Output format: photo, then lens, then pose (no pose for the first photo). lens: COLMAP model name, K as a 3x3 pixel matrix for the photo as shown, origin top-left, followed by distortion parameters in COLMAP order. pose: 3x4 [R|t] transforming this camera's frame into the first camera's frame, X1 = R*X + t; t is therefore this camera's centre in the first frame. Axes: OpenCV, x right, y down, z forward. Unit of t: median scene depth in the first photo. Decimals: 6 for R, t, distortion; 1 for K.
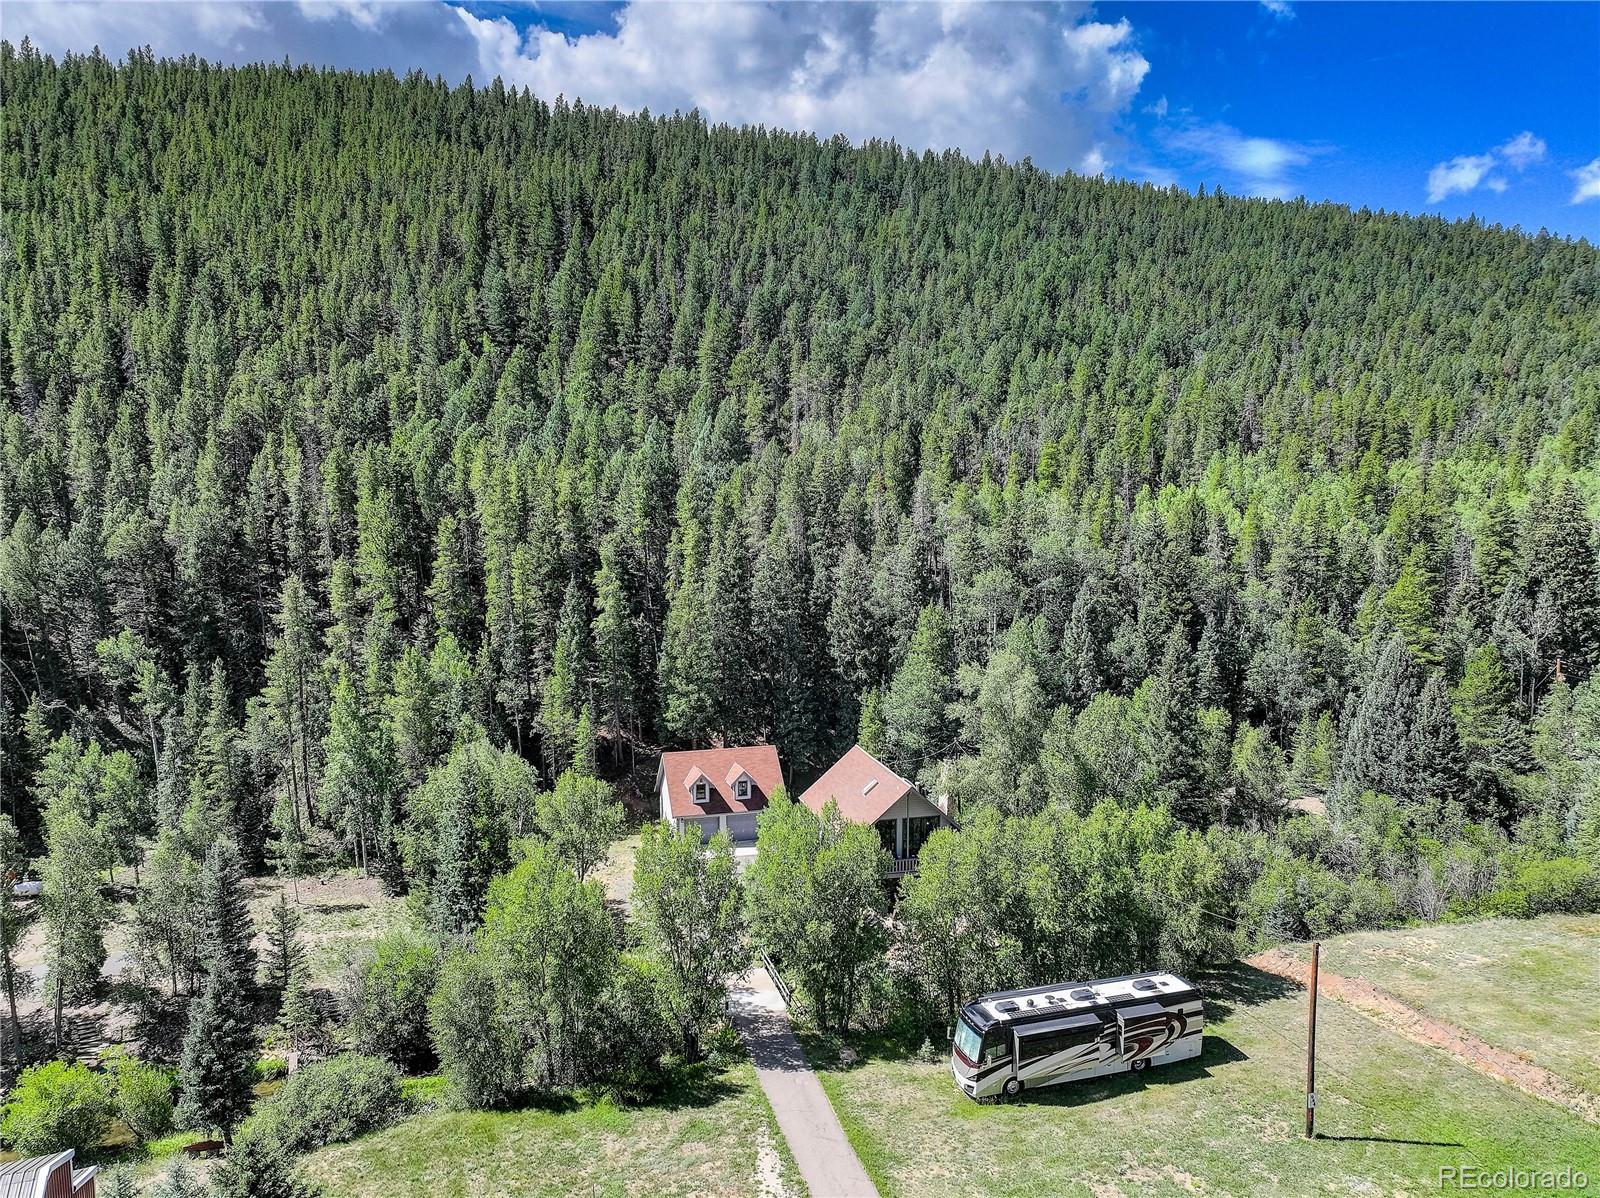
lens RADIAL K [[1136.3, 0, 800.0], [0, 1136.3, 599.0], [0, 0, 1]] dist [0.001816, 0.001305]
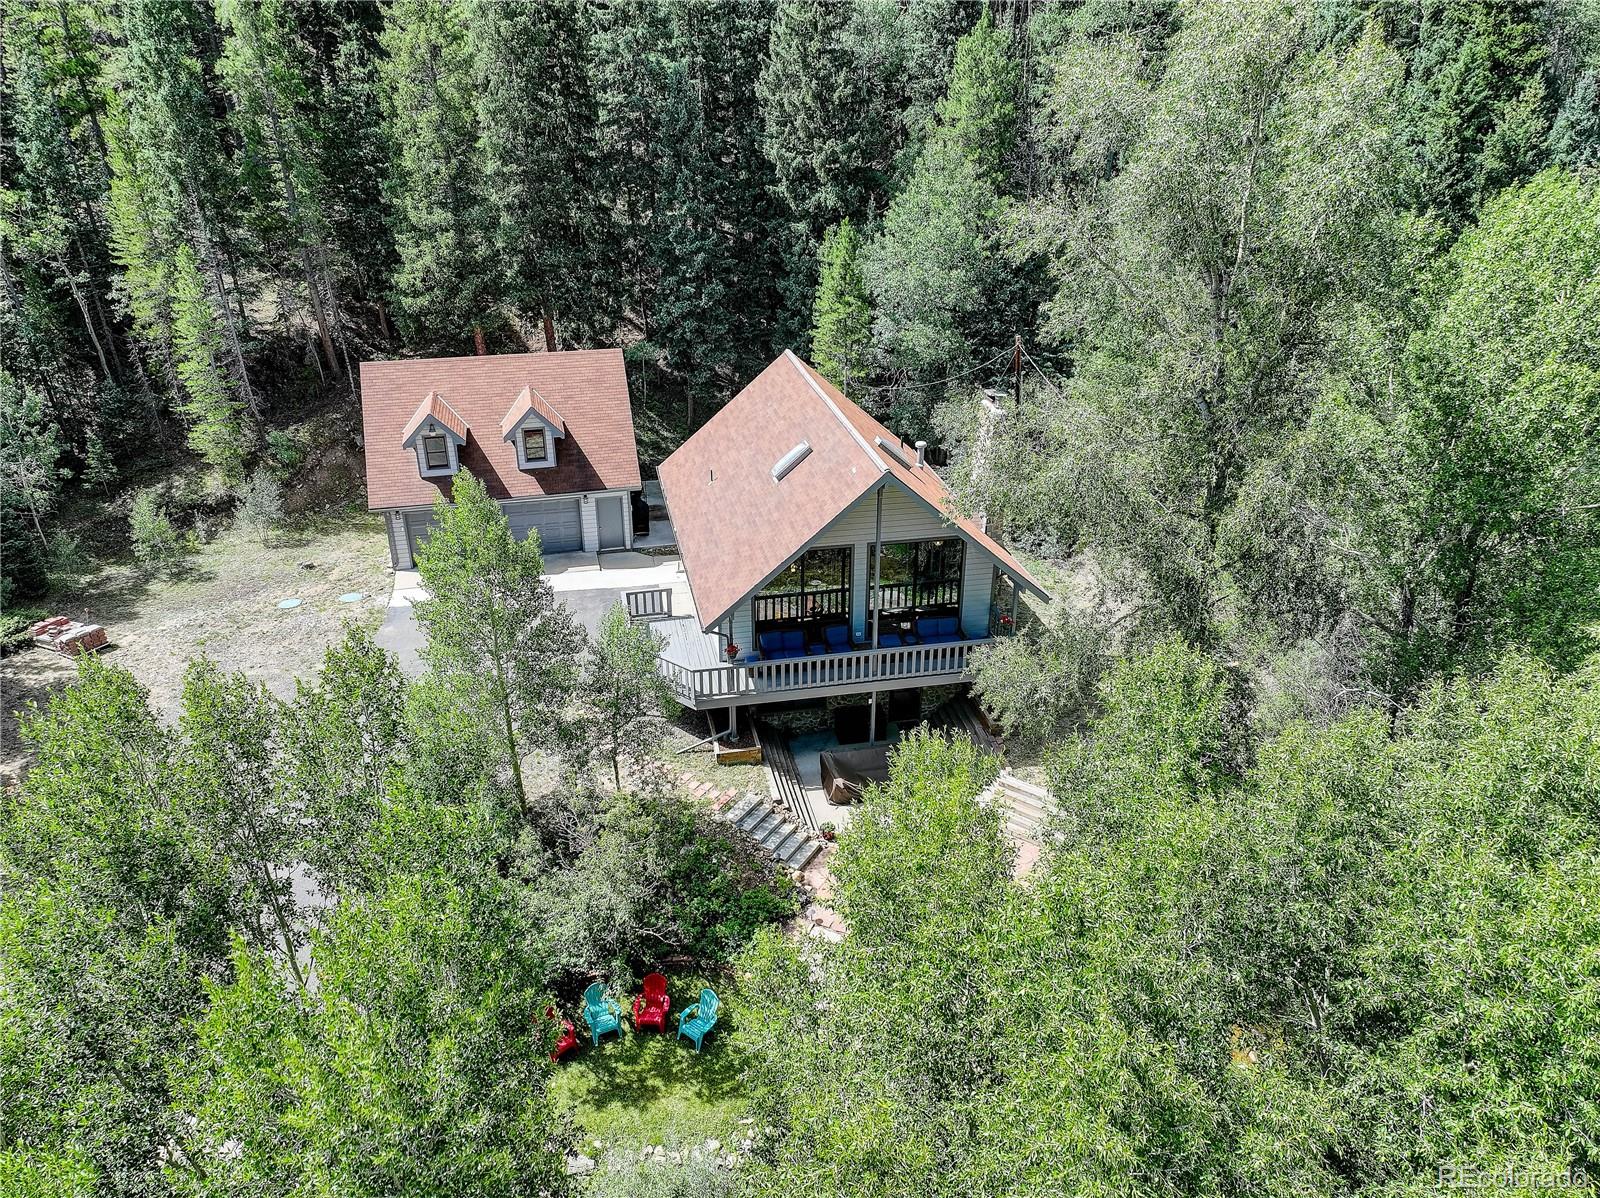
lens RADIAL K [[1136.3, 0, 800.0], [0, 1136.3, 599.0], [0, 0, 1]] dist [0.001816, 0.001305]
pose [[0.998921, 0.022101, -0.040836, 0.069542], [-0.007016, 0.941206, 0.337761, 0.067178], [0.045900, -0.337110, 0.940346, 0.527049]]
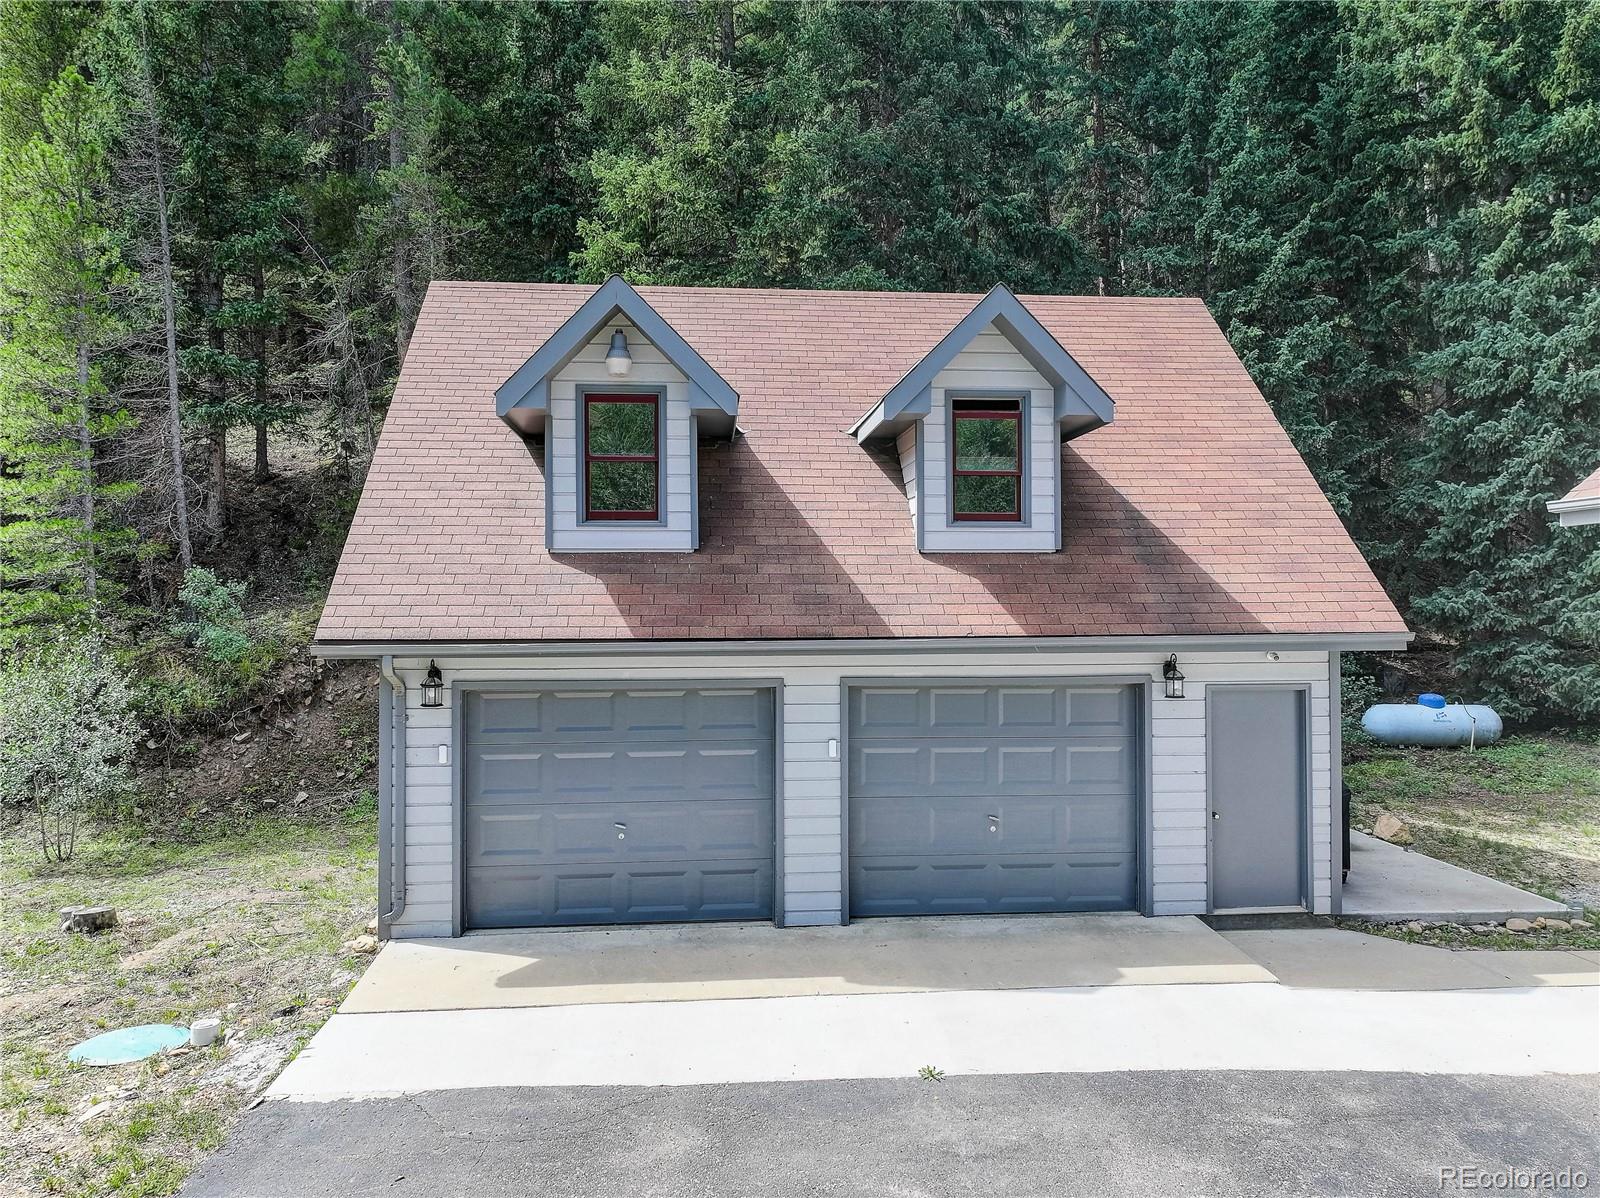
lens RADIAL K [[1136.3, 0, 800.0], [0, 1136.3, 599.0], [0, 0, 1]] dist [0.001816, 0.001305]
pose [[0.978344, -0.005425, -0.206913, -0.041676], [-0.019490, 0.992800, -0.118186, 0.182704], [0.206065, 0.119659, 0.971195, 0.827943]]
